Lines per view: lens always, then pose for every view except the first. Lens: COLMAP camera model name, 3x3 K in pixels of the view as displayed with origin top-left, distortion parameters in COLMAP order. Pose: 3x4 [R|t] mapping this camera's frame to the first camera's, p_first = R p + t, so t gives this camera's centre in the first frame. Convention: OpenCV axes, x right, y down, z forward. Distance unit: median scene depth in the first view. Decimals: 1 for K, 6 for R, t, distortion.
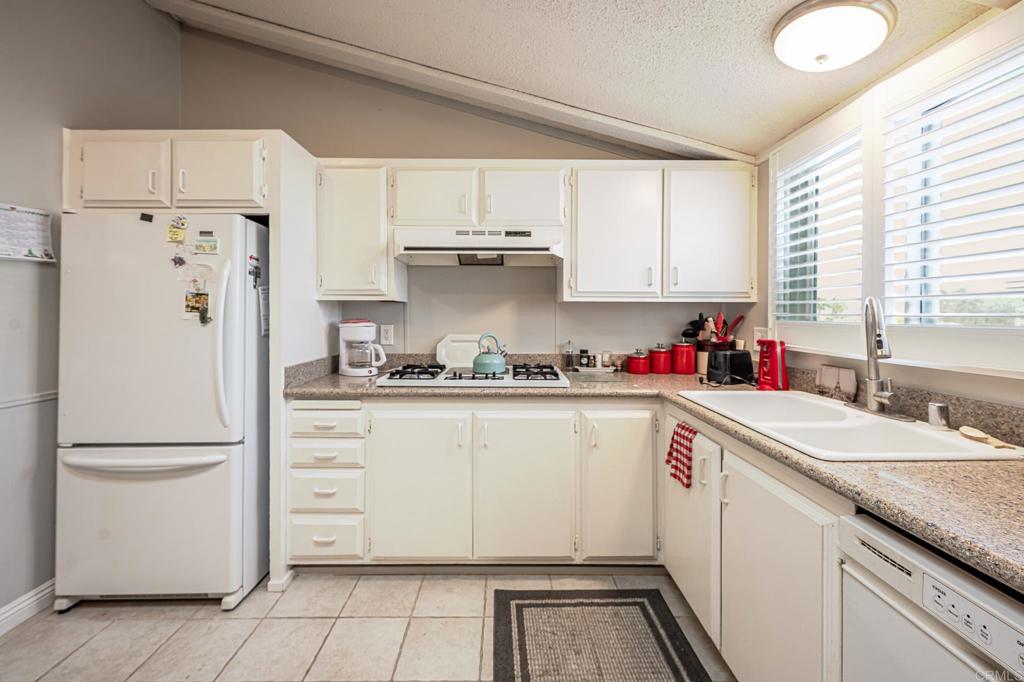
lens RADIAL K [[402.9, 0, 511.0], [0, 402.9, 311.9], [0, 0, 1]] dist [0.014281, 0.000139]
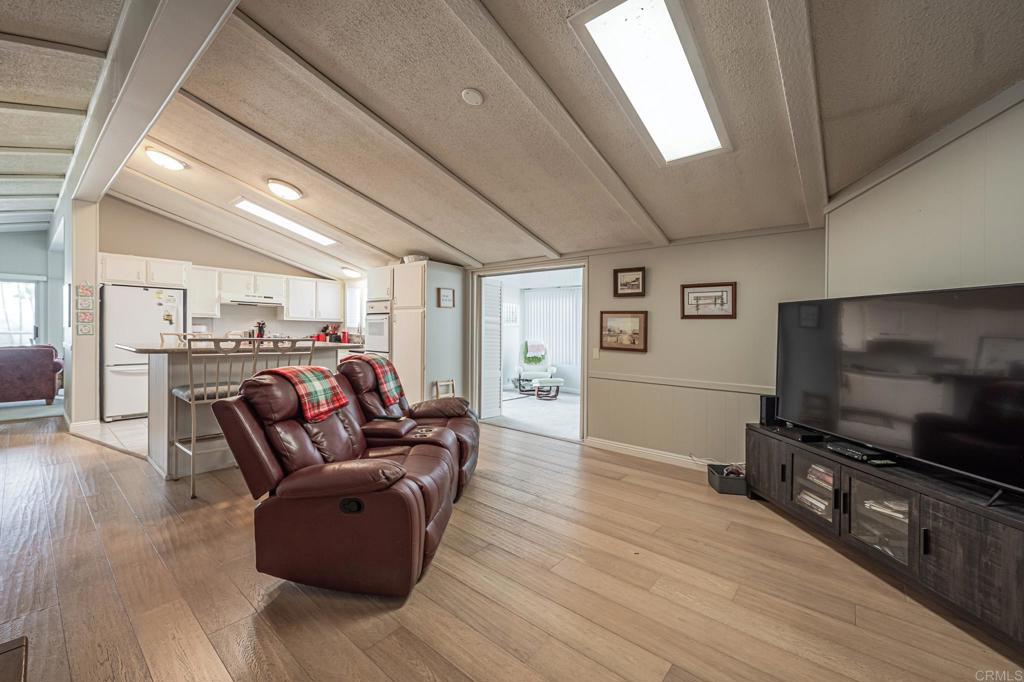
lens RADIAL K [[402.9, 0, 511.6], [0, 402.9, 334.3], [0, 0, 1]] dist [0.014281, 0.000139]
pose [[0.634651, -0.000855, 0.772799, -1.192893], [-0.011891, 0.999870, 0.010872, 0.030160], [-0.772708, -0.016090, 0.634558, -2.397198]]
